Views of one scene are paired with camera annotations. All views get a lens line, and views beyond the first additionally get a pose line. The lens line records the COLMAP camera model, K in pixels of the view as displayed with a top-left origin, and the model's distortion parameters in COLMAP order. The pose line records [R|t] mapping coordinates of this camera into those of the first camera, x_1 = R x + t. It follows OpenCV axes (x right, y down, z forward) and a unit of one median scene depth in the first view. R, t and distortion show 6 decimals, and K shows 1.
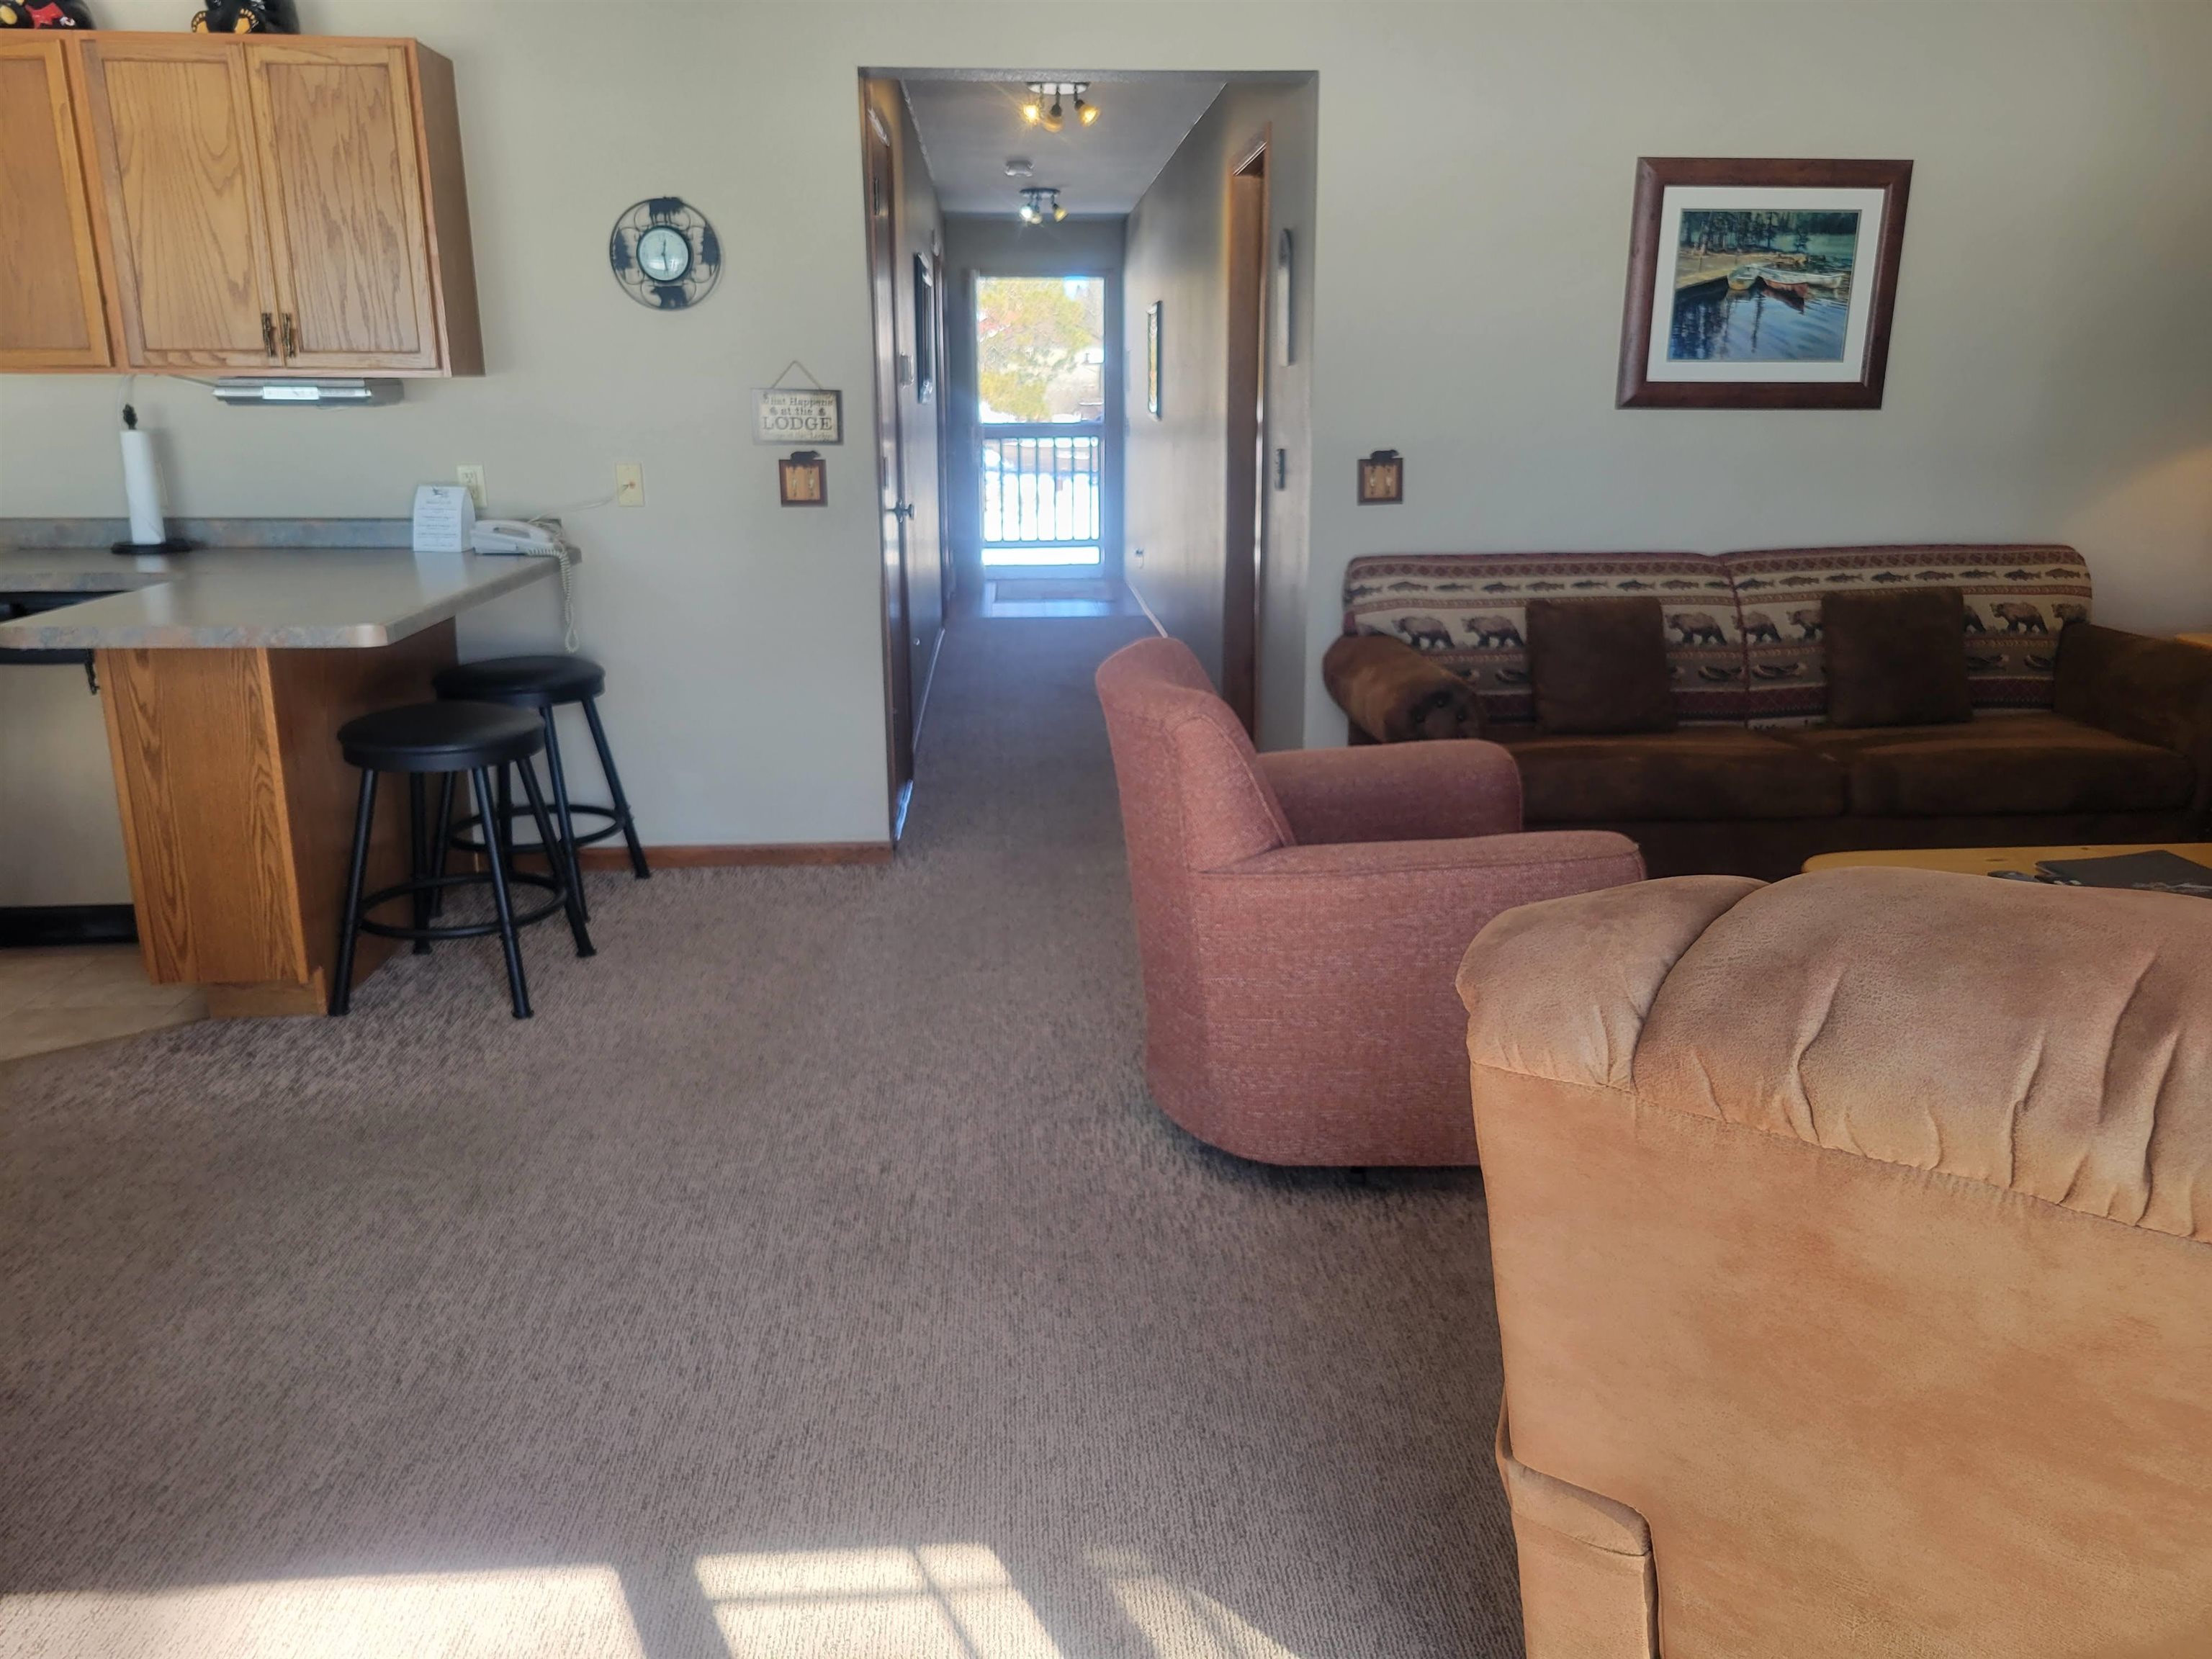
lens RADIAL K [[1669.1, 0, 1104.5], [0, 1669.1, 827.7], [0, 0, 1]] dist [0.054627, -0.028438]
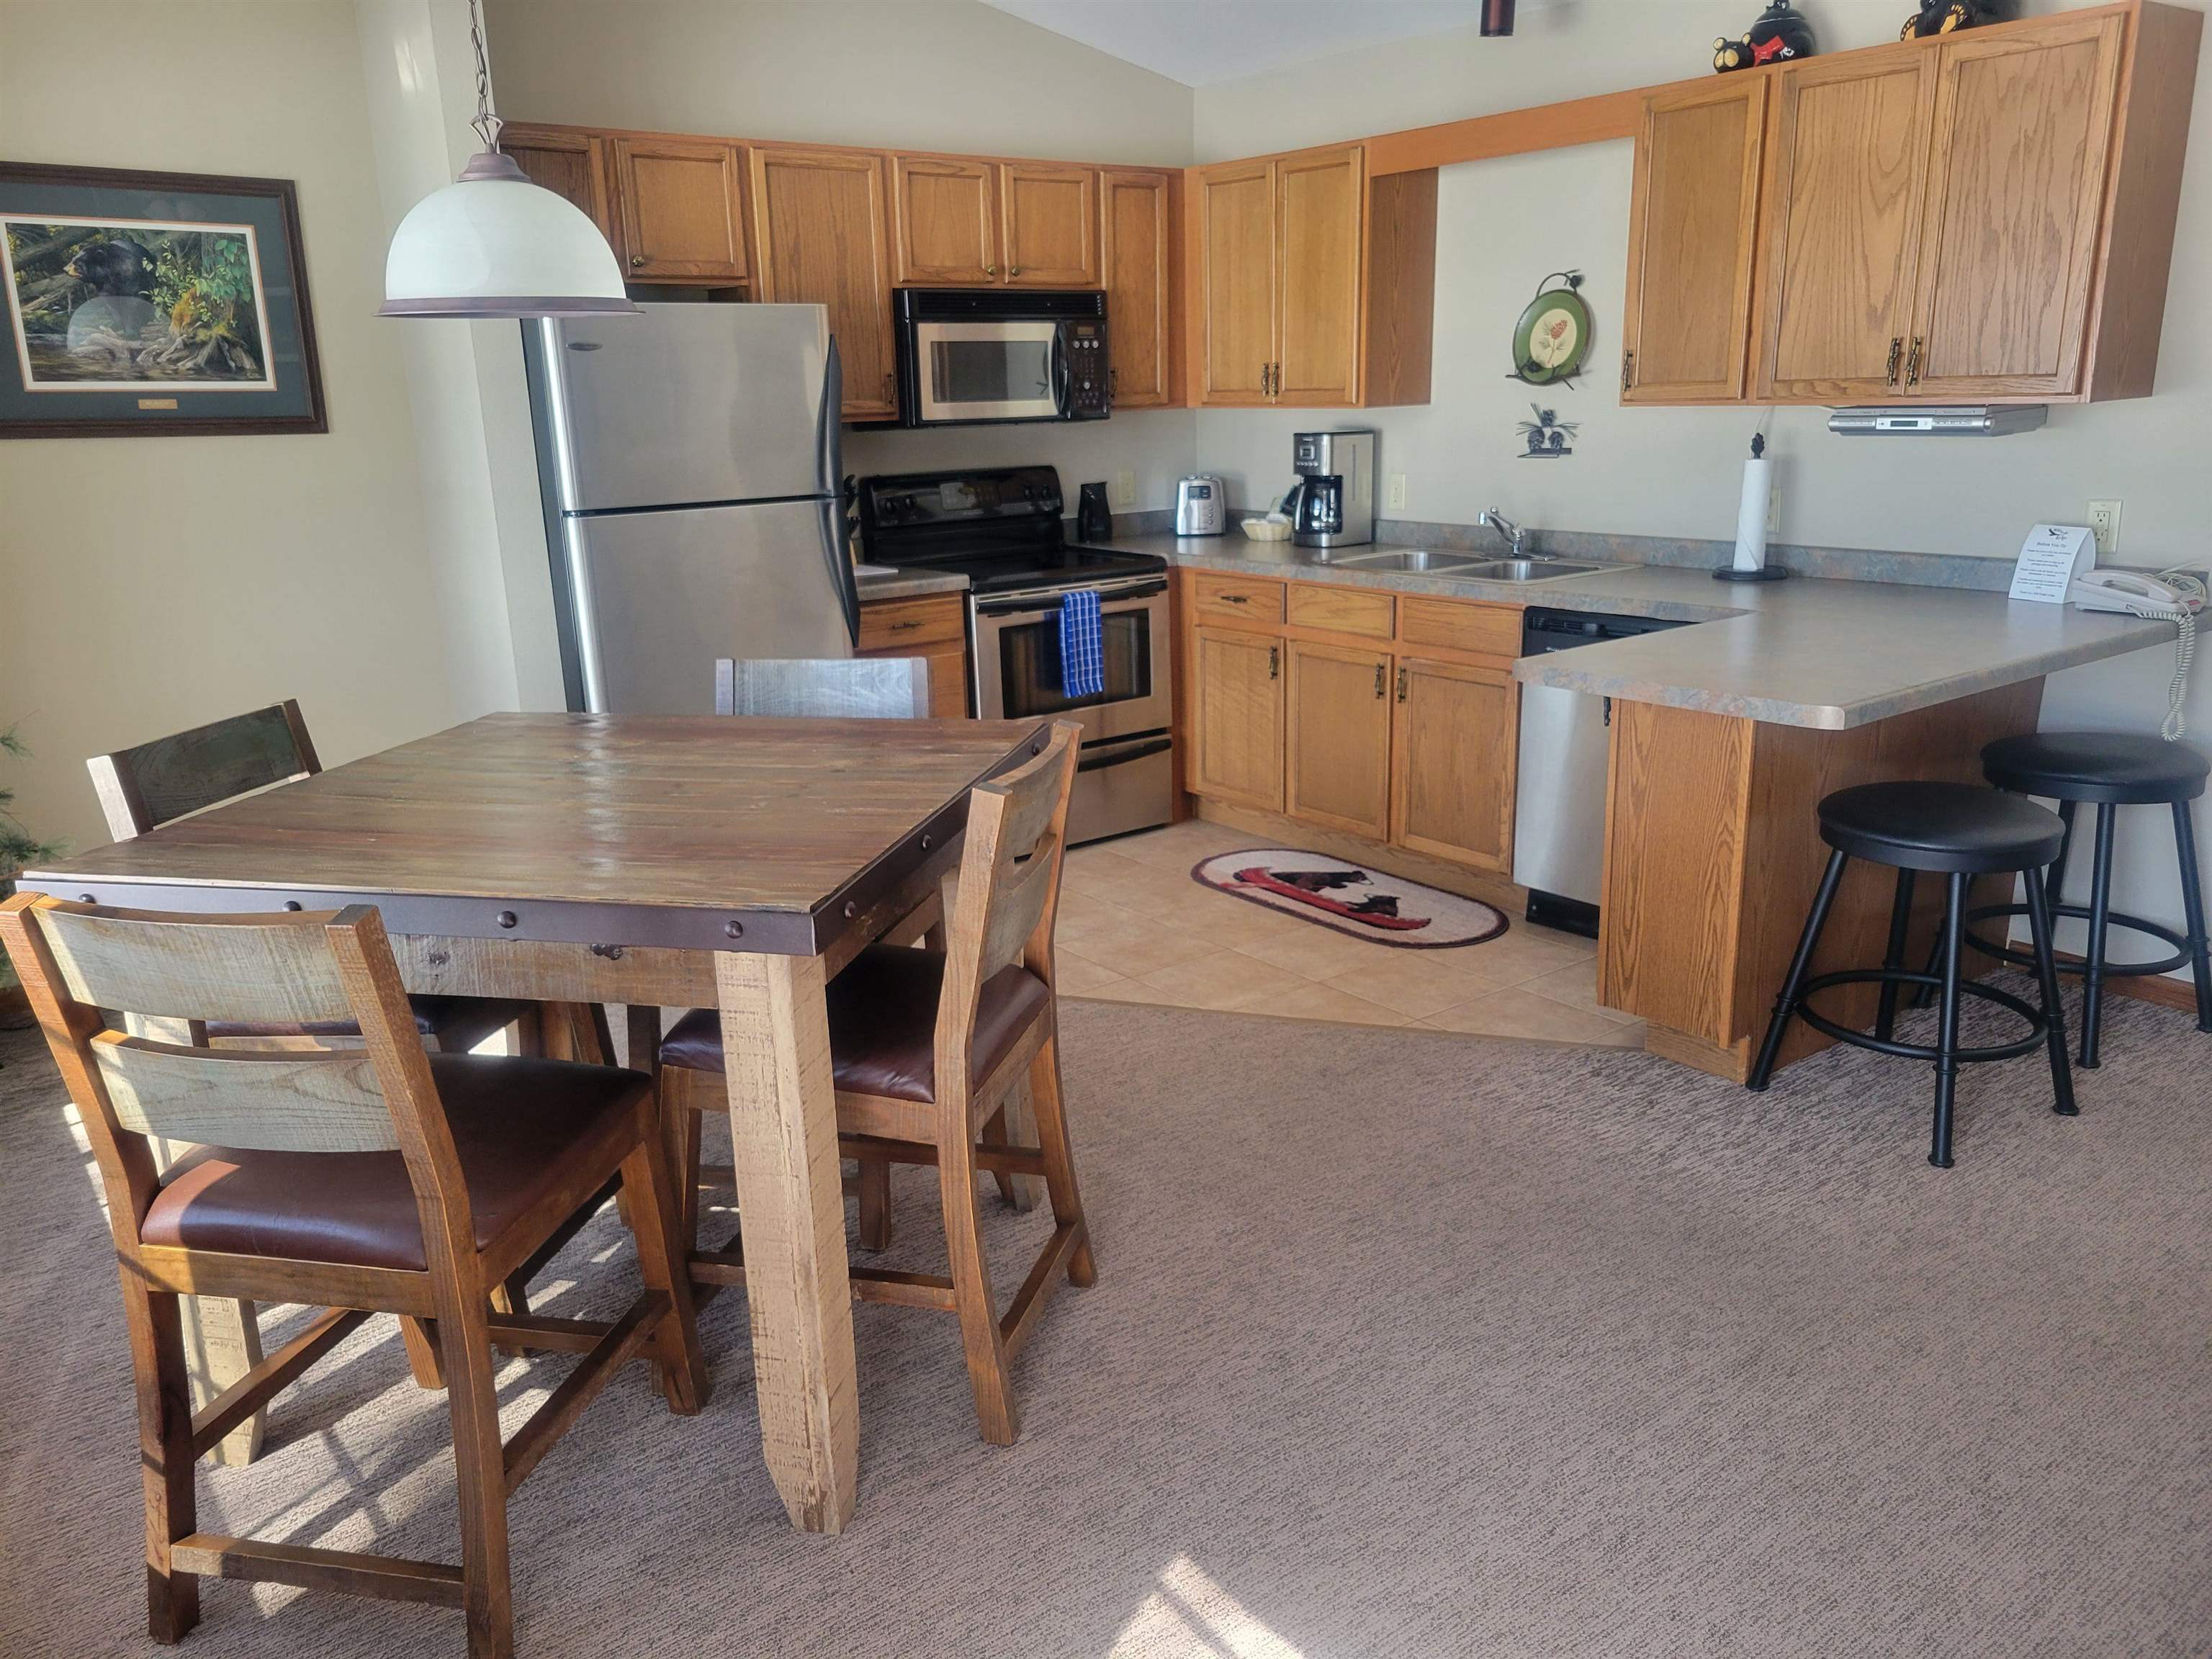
lens RADIAL K [[1669.1, 0, 1102.7], [0, 1669.1, 842.6], [0, 0, 1]] dist [0.054627, -0.028438]
pose [[0.551606, 0.214397, -0.806080, 0.073499], [-0.188142, 0.973477, 0.130174, -0.074315], [0.812609, 0.079853, 0.577313, 0.133972]]
